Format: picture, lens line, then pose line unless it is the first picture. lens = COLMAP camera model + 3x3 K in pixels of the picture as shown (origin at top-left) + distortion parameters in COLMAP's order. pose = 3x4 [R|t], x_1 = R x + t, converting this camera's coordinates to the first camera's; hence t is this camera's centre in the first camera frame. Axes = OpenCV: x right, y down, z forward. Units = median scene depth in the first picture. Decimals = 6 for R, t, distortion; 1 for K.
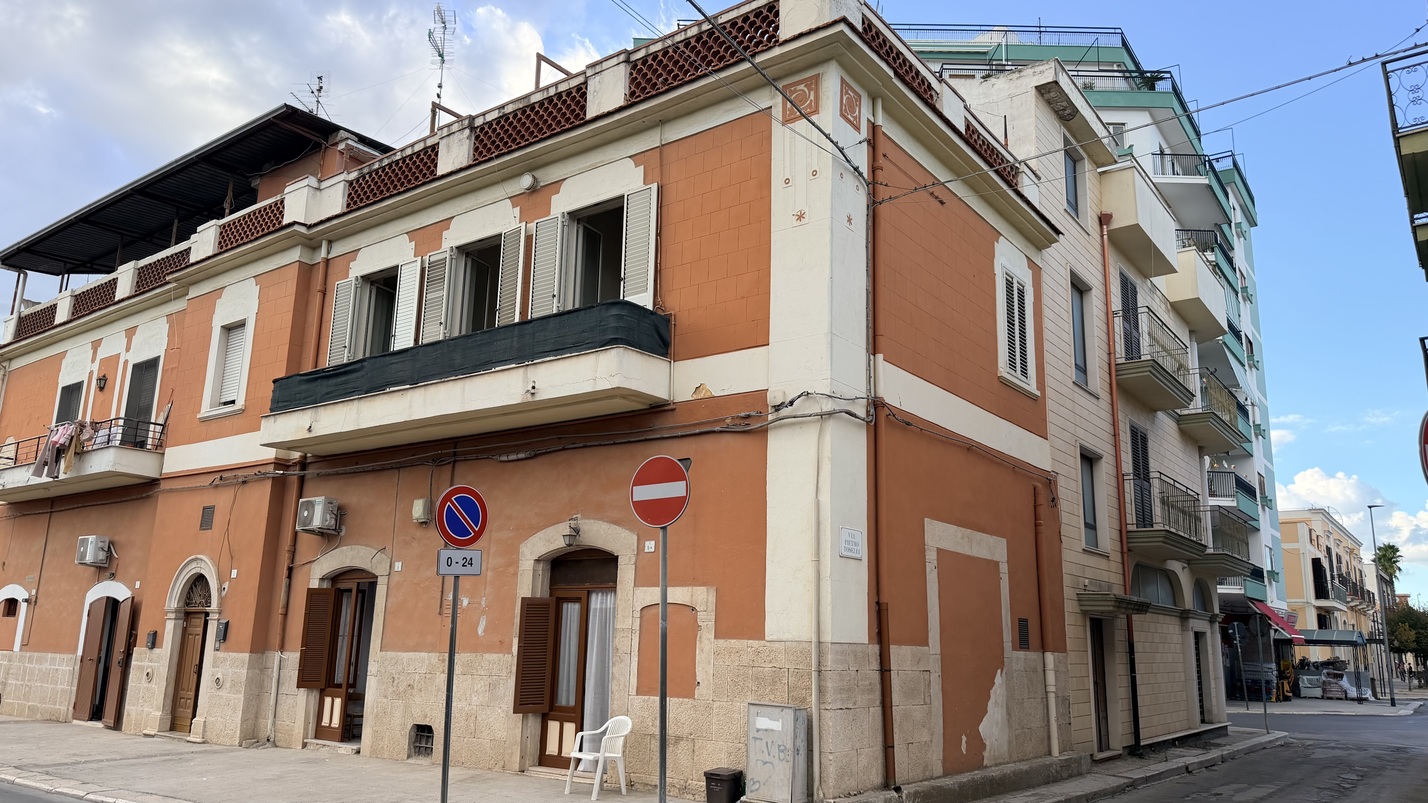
lens RADIAL K [[1007.7, 0, 727.4], [0, 1007.7, 401.0], [0, 0, 1]] dist [0.066299, -0.080655]
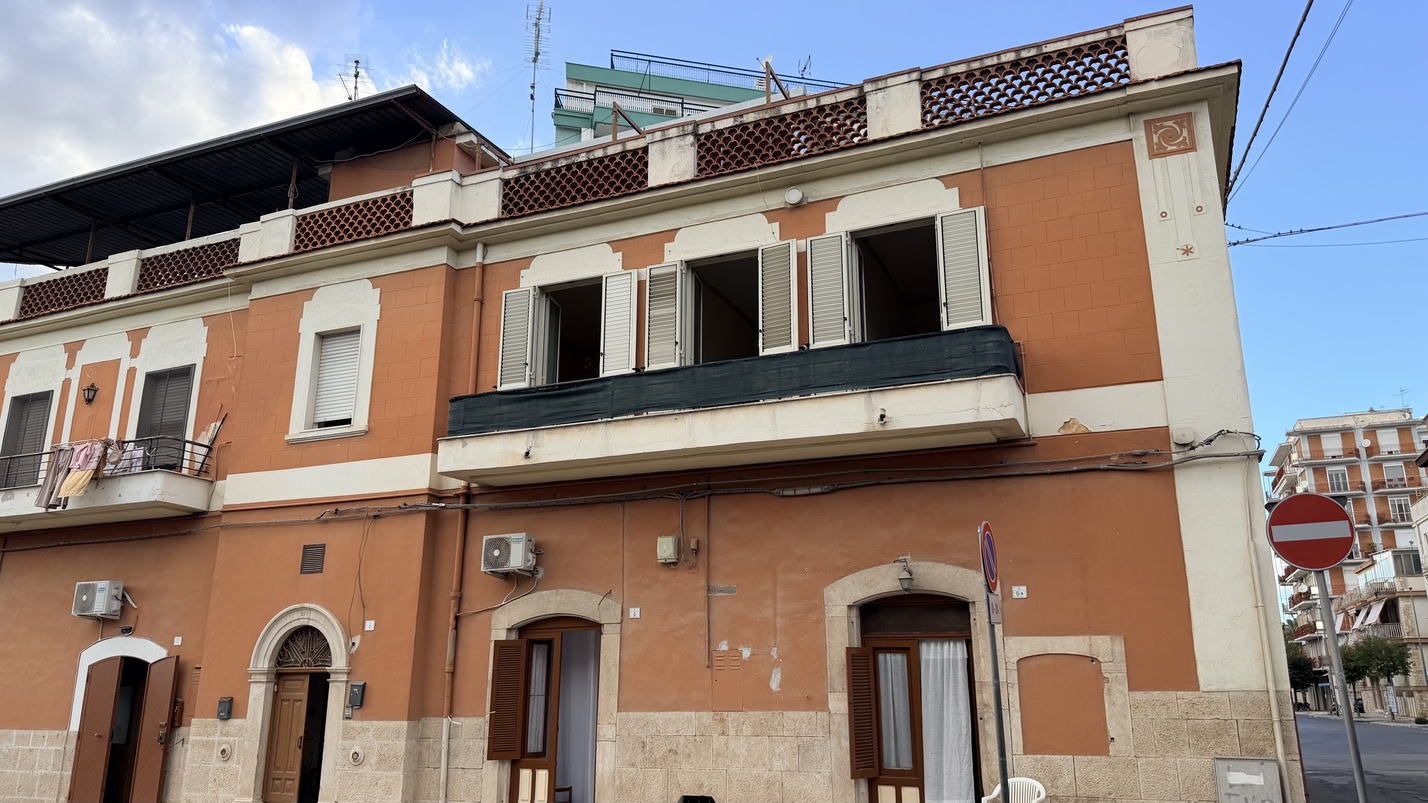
lens RADIAL K [[1007.7, 0, 704.9], [0, 1007.7, 394.7], [0, 0, 1]] dist [0.066299, -0.080655]
pose [[0.970662, 0.042499, 0.236662, -0.470602], [-0.030267, 0.998023, -0.055082, 0.018938], [-0.238535, 0.046303, 0.970029, 0.121462]]
